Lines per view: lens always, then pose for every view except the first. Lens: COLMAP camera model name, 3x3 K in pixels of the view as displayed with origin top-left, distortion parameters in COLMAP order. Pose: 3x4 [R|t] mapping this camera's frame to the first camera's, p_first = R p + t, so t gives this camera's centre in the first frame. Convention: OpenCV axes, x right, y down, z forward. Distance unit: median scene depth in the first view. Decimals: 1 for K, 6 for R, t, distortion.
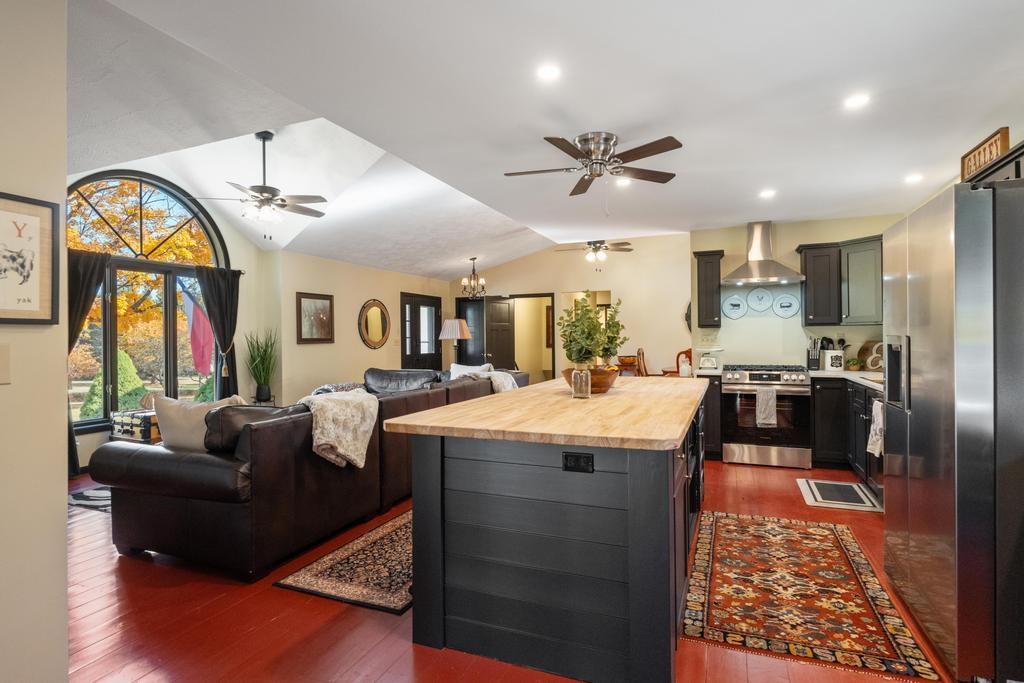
lens RADIAL K [[528.6, 0, 510.4], [0, 528.6, 340.0], [0, 0, 1]] dist [-0.000614, -0.000087]
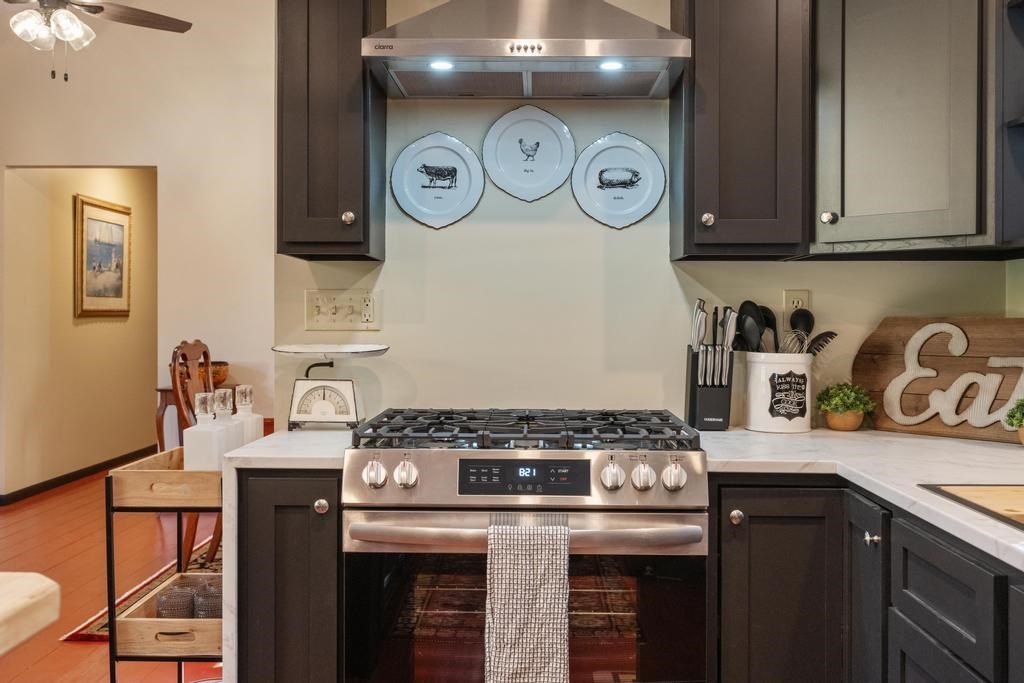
lens RADIAL K [[1034.5, 0, 512.1], [0, 1034.5, 338.3], [0, 0, 1]] dist [0.004438, 0.000000]
pose [[0.933461, 0.006184, 0.358625, 0.307719], [-0.011602, 0.999849, 0.012958, 0.007341], [-0.358491, -0.016257, 0.933392, 0.574750]]
